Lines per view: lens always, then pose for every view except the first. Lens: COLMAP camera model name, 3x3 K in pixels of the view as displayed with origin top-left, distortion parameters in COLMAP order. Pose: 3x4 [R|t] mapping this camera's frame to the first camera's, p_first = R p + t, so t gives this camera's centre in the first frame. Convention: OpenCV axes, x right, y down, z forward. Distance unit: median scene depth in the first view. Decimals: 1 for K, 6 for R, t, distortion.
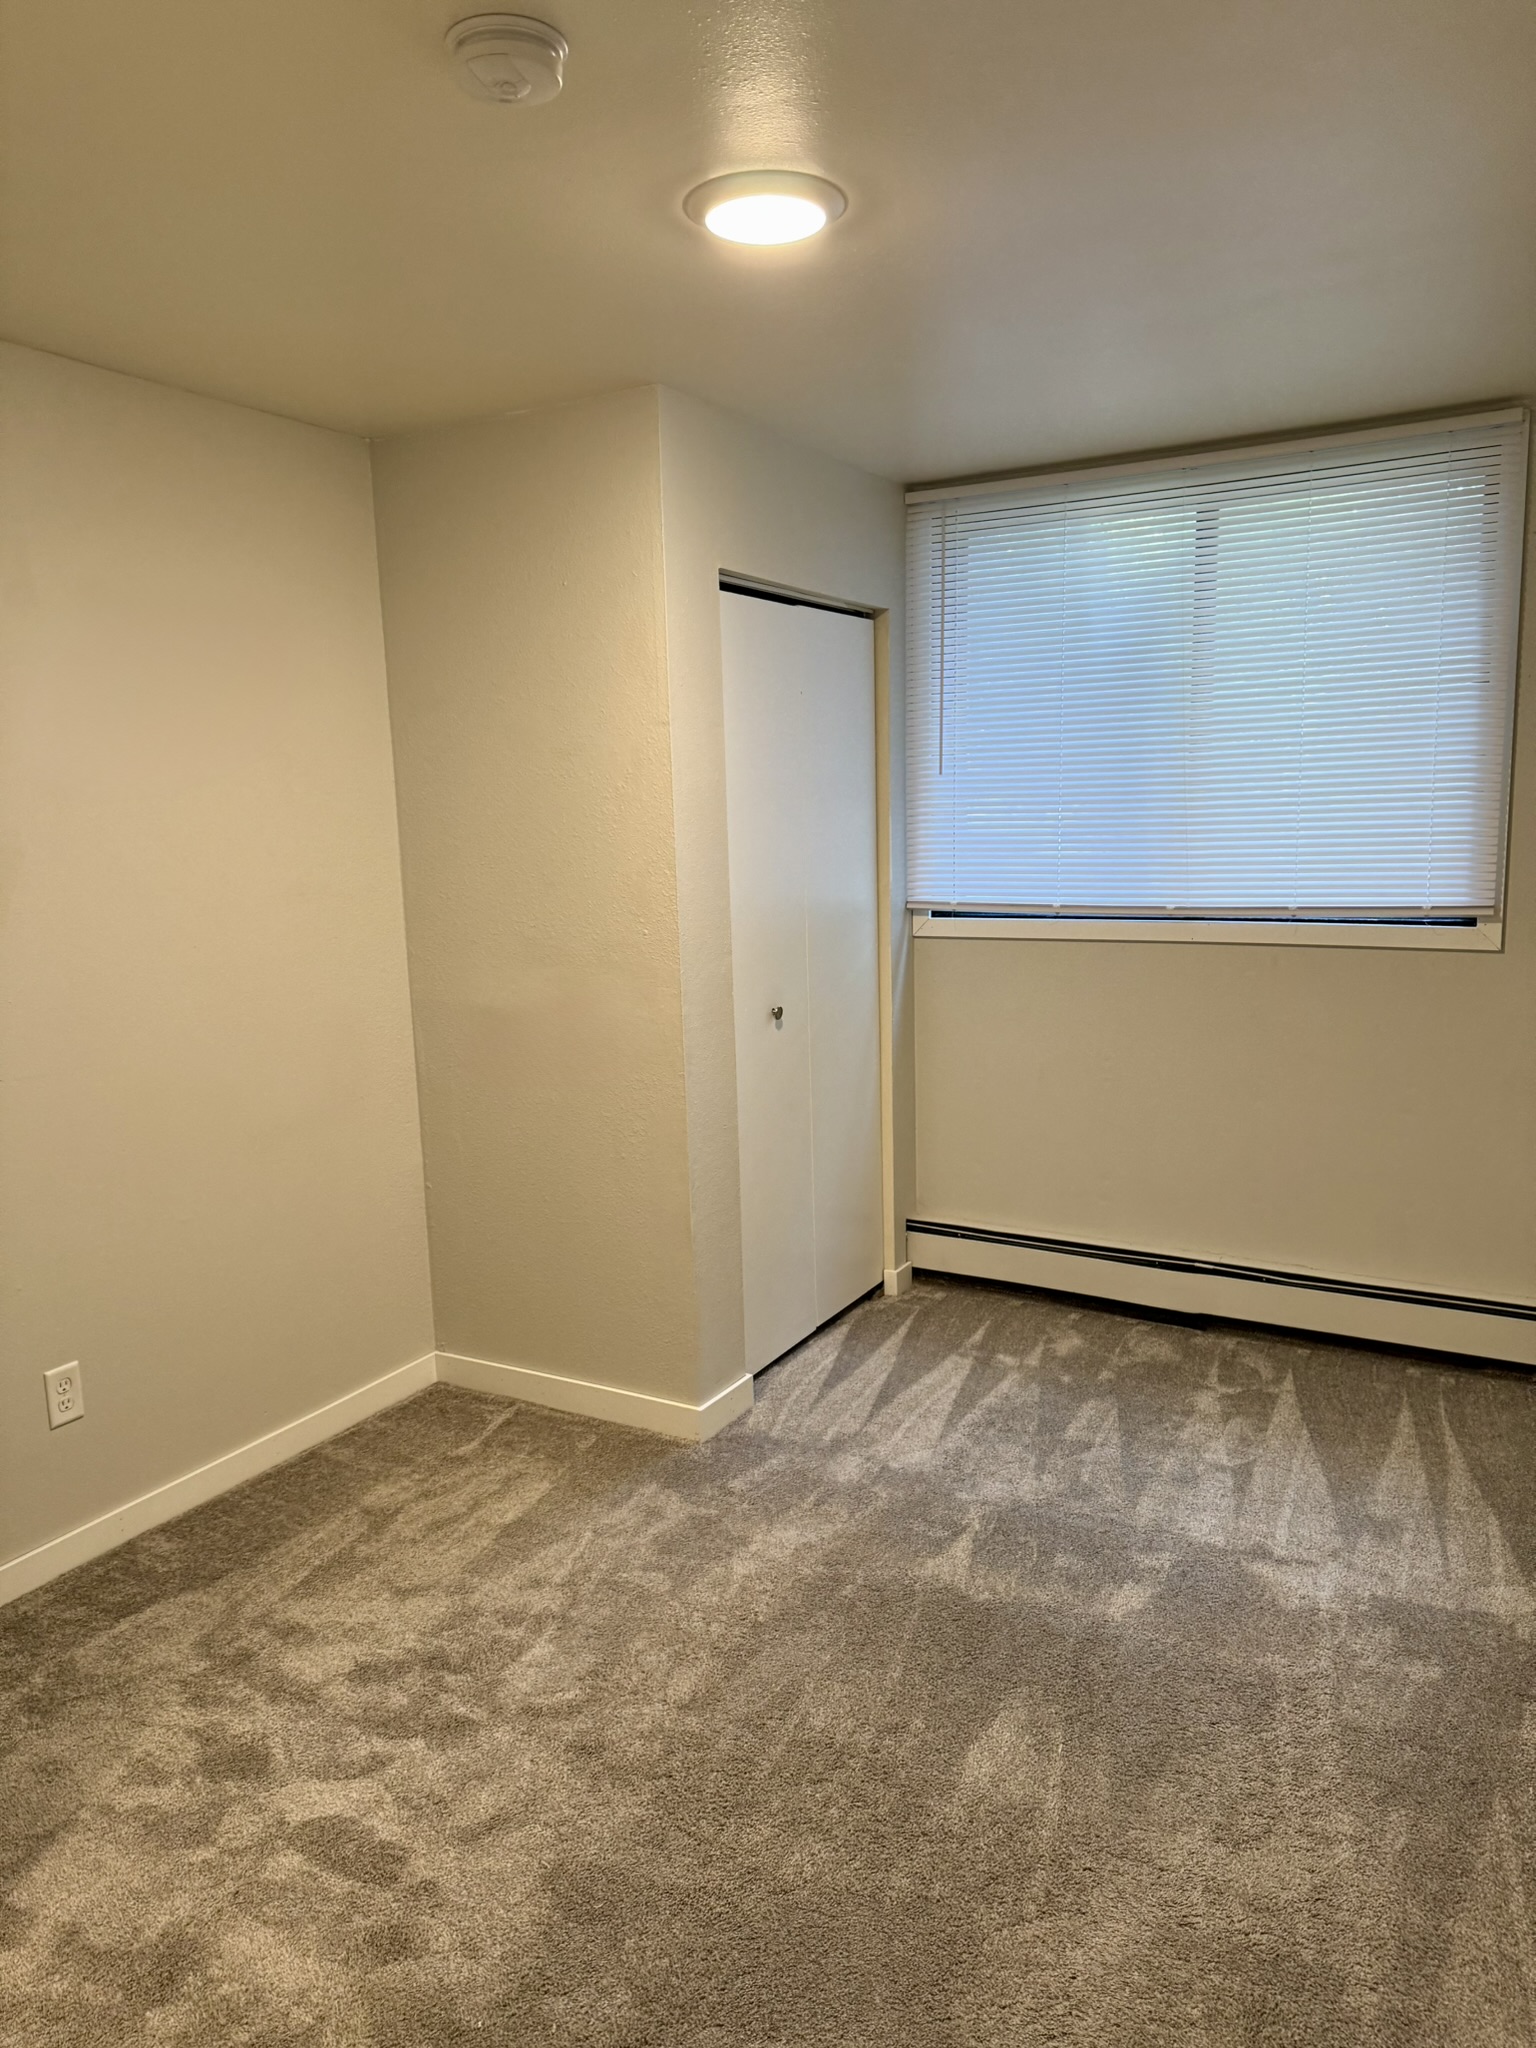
lens RADIAL K [[1433.2, 0, 773.0], [0, 1433.2, 1024.6], [0, 0, 1]] dist [0.001816, -0.001591]
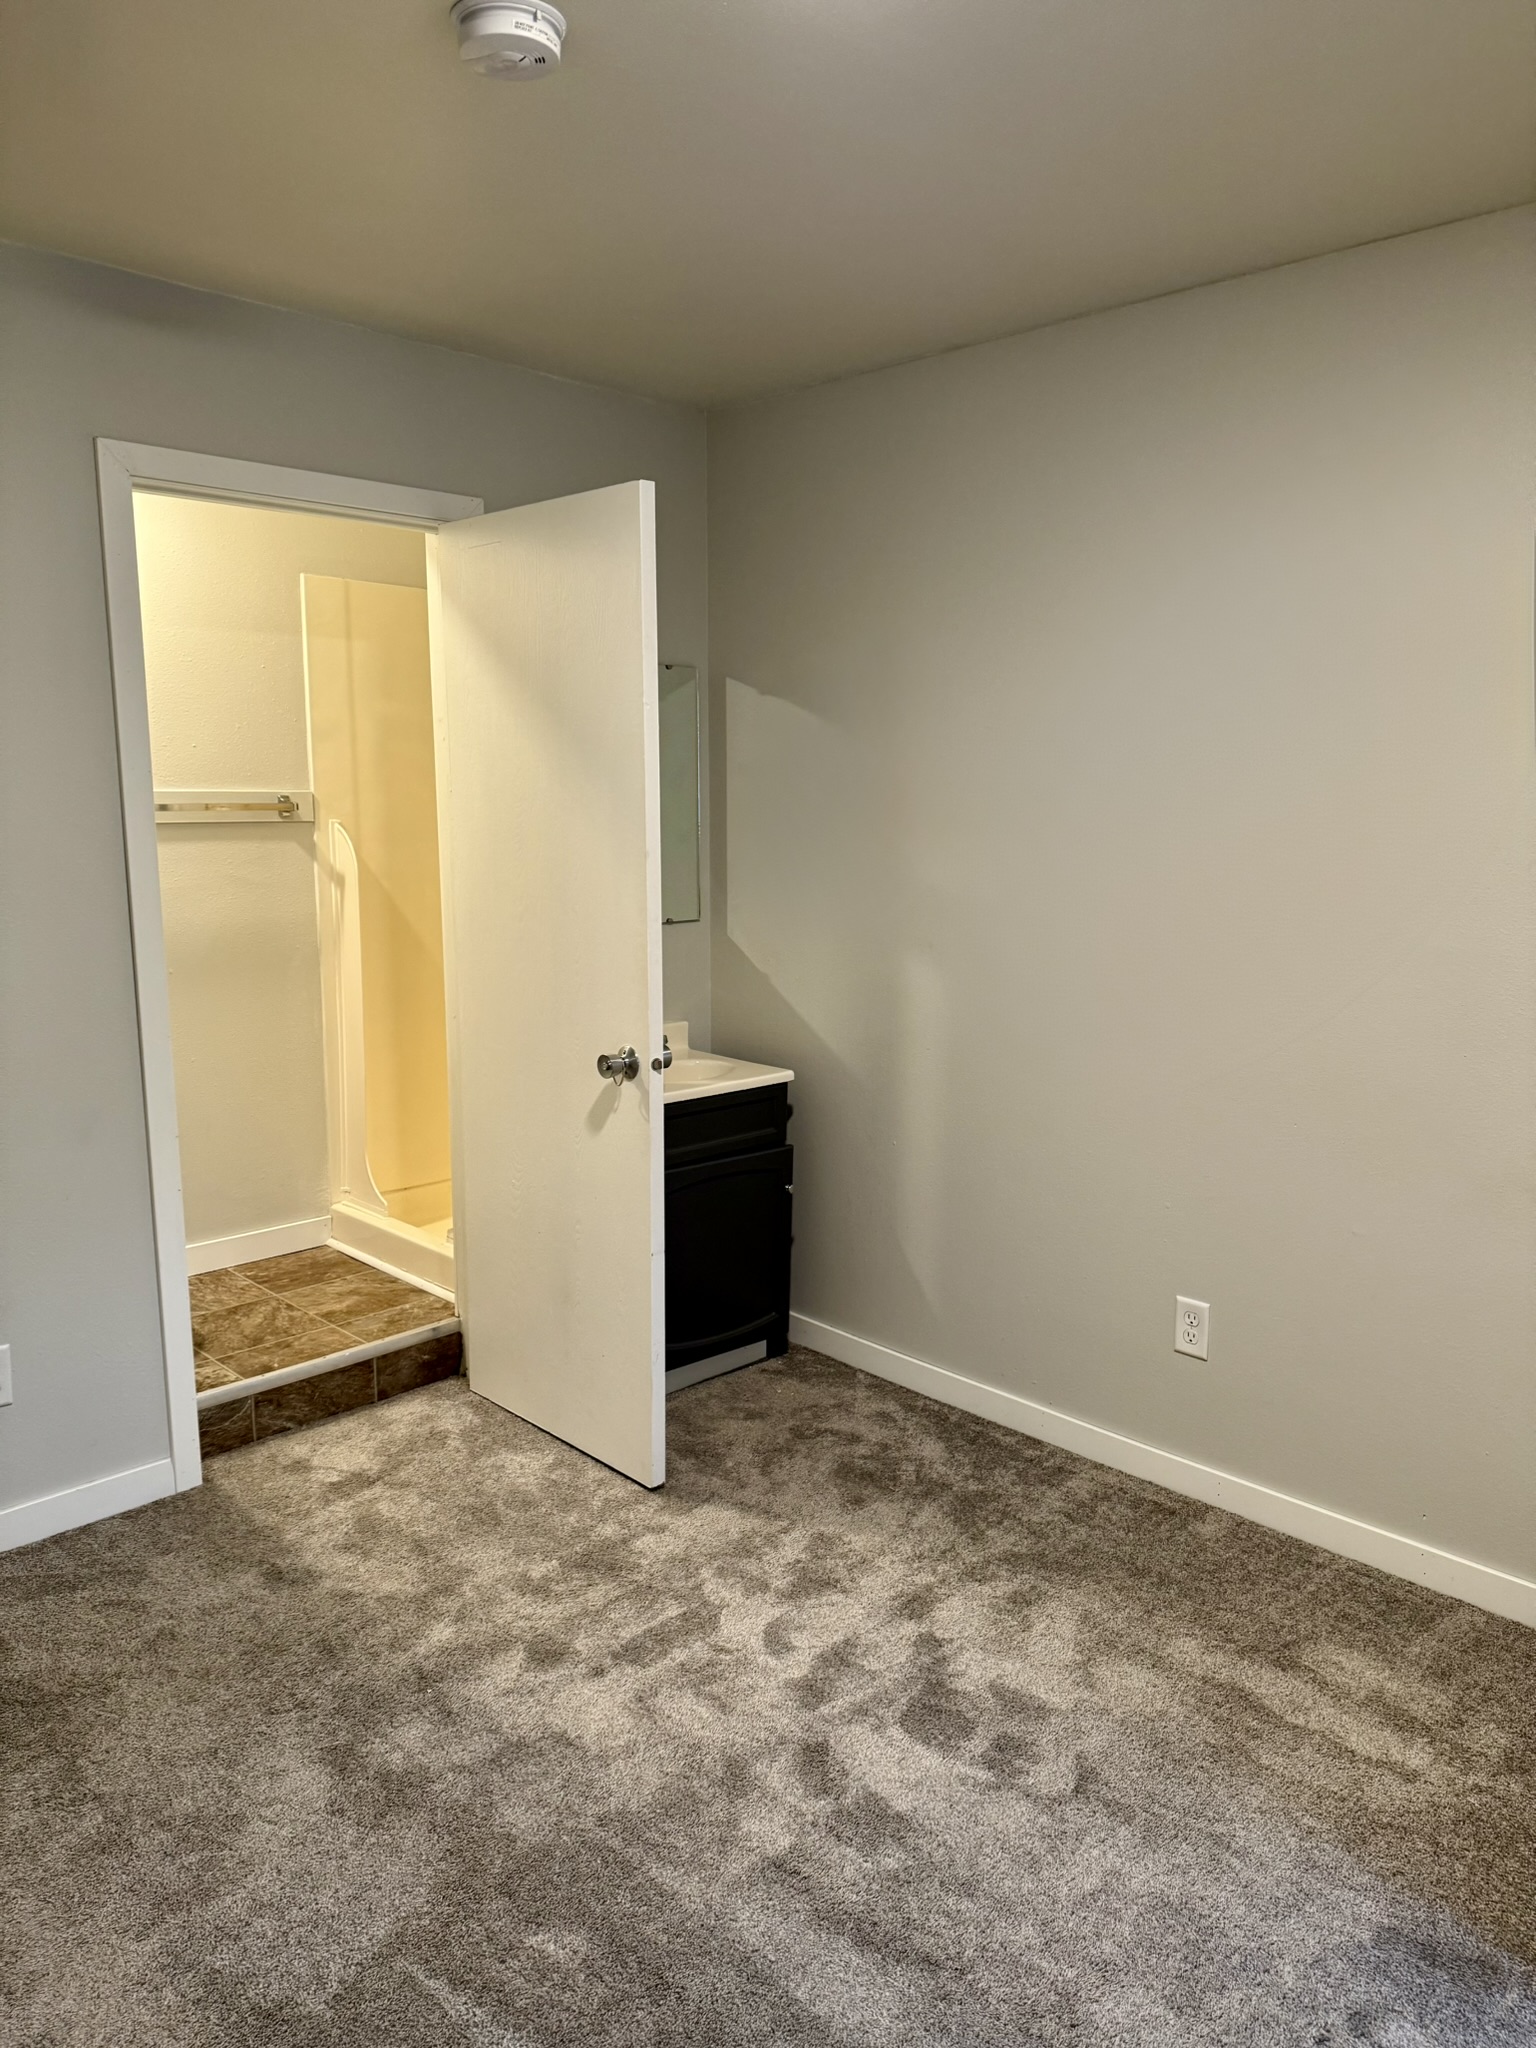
lens RADIAL K [[1433.2, 0, 774.2], [0, 1433.2, 1024.8], [0, 0, 1]] dist [0.001816, -0.001591]
pose [[-0.261723, 0.176849, -0.948802, 0.583451], [-0.149322, 0.963812, 0.220836, -0.148635], [0.953522, 0.199475, -0.225845, 1.023755]]
